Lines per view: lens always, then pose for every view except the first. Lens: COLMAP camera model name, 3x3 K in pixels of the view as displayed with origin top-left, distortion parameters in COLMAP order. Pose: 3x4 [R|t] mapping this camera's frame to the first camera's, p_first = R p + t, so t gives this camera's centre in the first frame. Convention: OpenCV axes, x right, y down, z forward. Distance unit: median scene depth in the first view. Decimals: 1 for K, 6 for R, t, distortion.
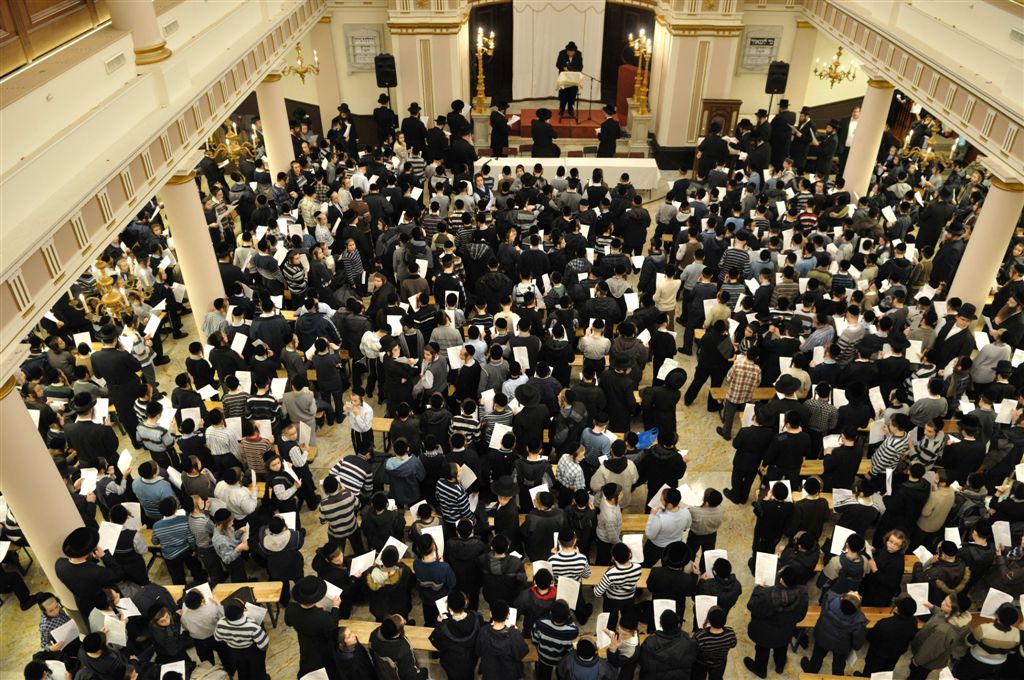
lens RADIAL K [[759.4, 0, 513.5], [0, 759.4, 336.7], [0, 0, 1]] dist [-0.017378, -0.040937]
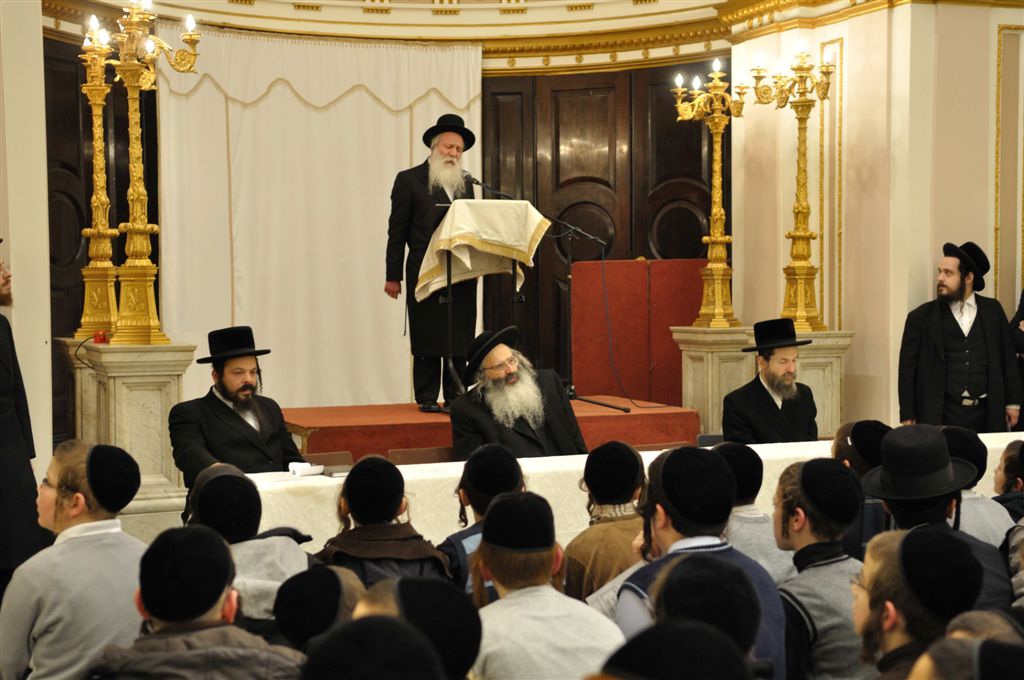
lens RADIAL K [[1570.8, 0, 512.0], [0, 1570.8, 340.0], [0, 0, 1]] dist [0.160229, 0.011766]
pose [[0.911780, -0.023459, 0.410008, -0.137706], [0.243601, 0.834659, -0.493966, -0.067444], [-0.330629, 0.550267, 0.766741, 0.695369]]
